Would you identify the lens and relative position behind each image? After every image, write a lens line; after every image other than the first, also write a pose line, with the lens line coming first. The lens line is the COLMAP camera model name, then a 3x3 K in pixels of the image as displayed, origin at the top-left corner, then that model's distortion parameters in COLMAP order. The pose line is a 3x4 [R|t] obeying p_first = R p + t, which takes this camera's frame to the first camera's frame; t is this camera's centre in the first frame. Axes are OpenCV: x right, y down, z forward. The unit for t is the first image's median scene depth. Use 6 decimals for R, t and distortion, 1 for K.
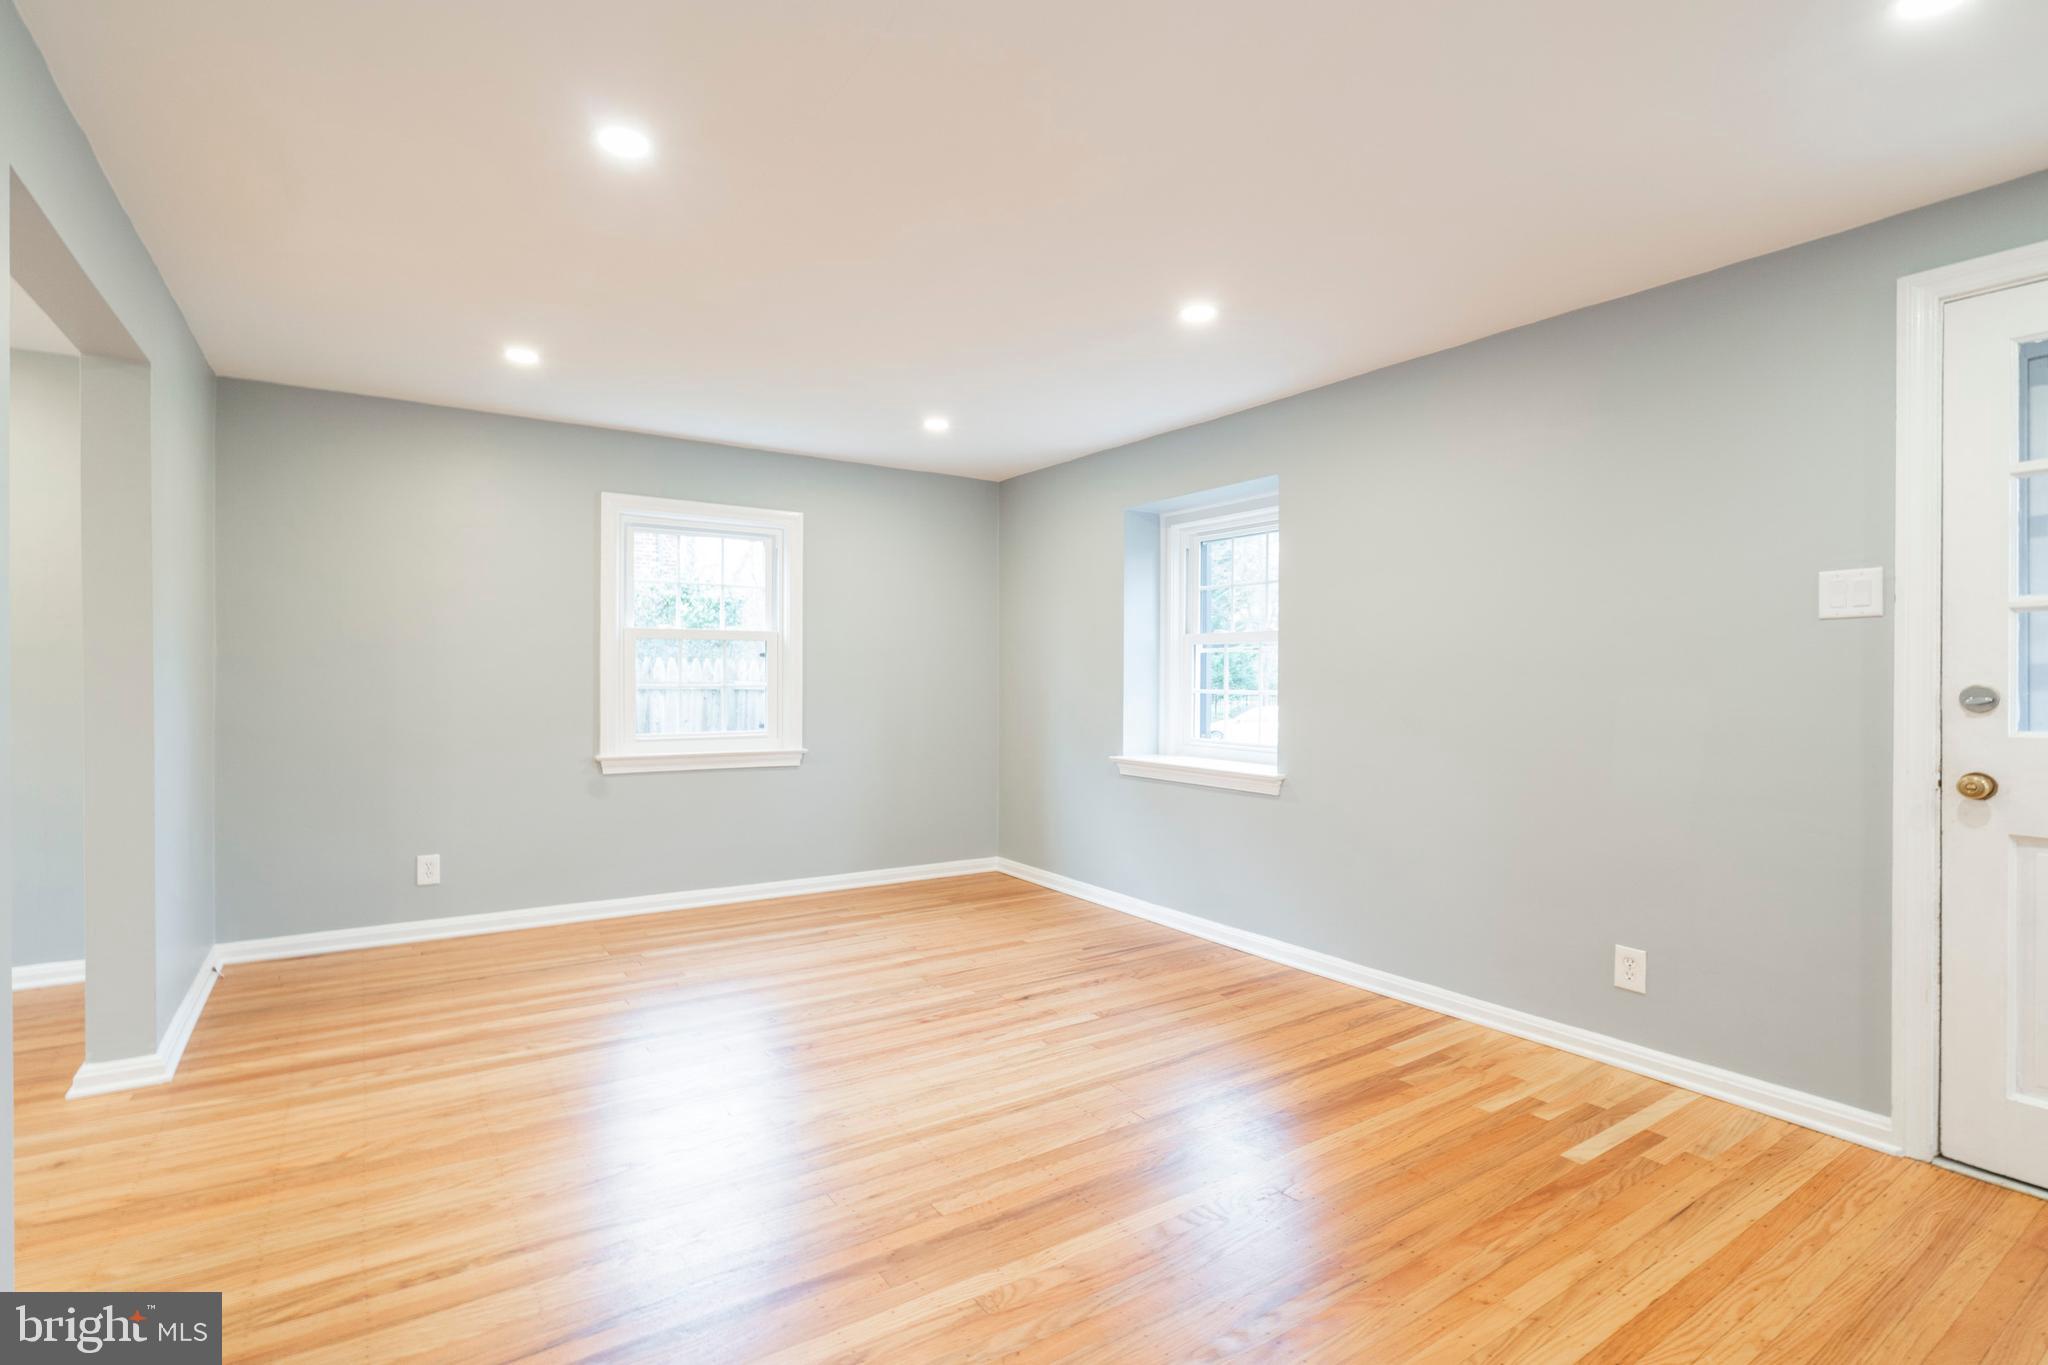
lens RADIAL K [[1012.8, 0, 1011.8], [0, 1012.8, 676.1], [0, 0, 1]] dist [-0.011324, 0.000380]
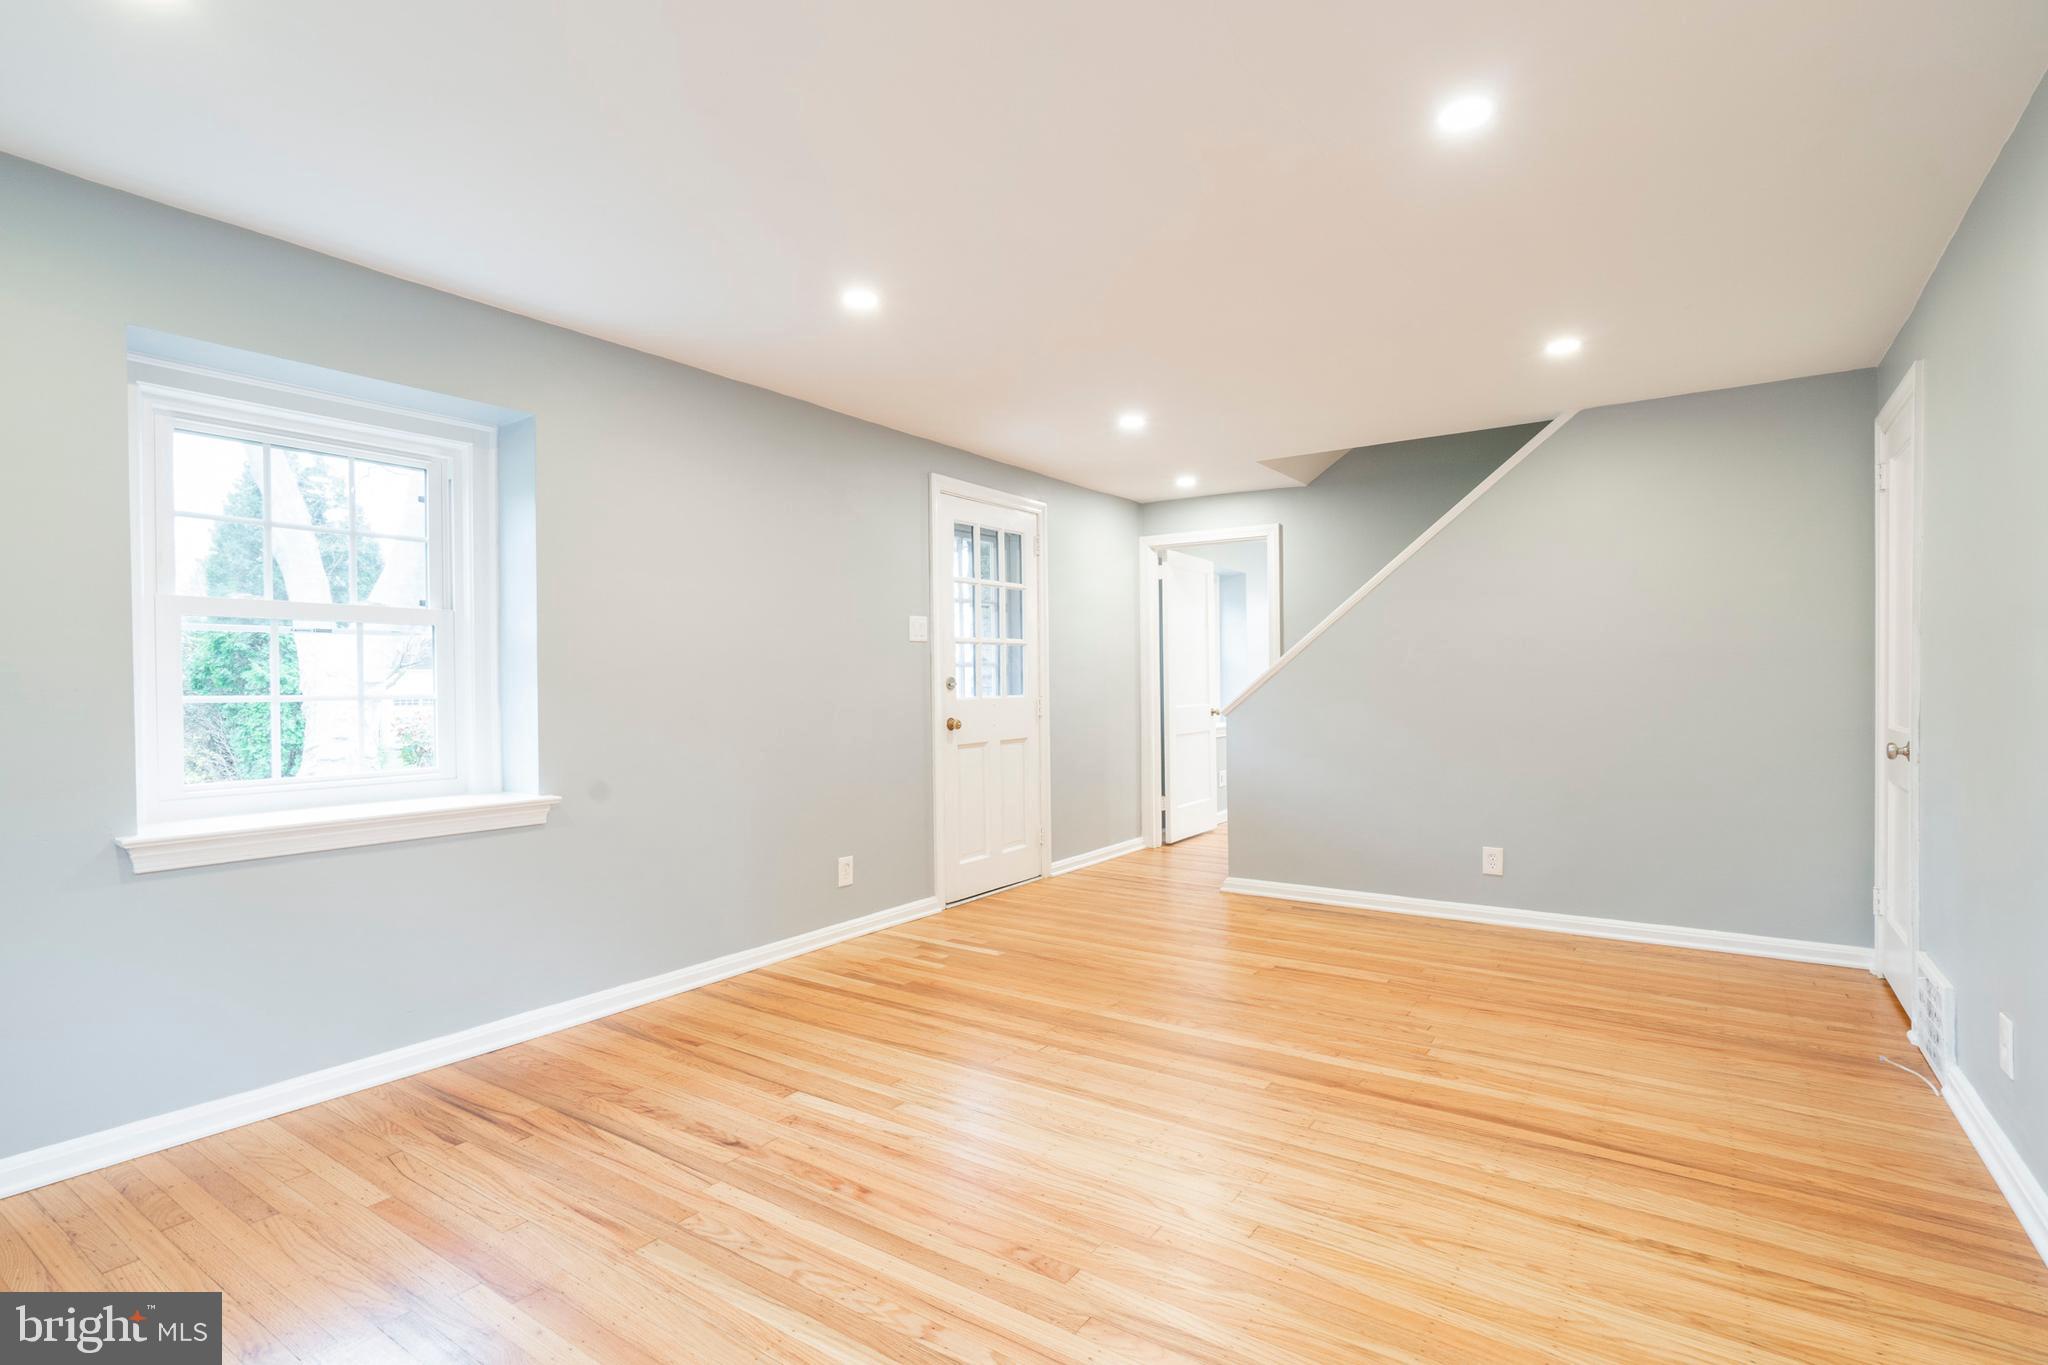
lens RADIAL K [[951.5, 0, 1057.5], [0, 951.5, 680.6], [0, 0, 1]] dist [-0.001433, -0.000300]
pose [[-0.395197, 0.001300, 0.918595, -0.691477], [0.008418, 0.999962, 0.002207, 0.010086], [-0.918558, 0.008605, -0.395193, 1.108912]]
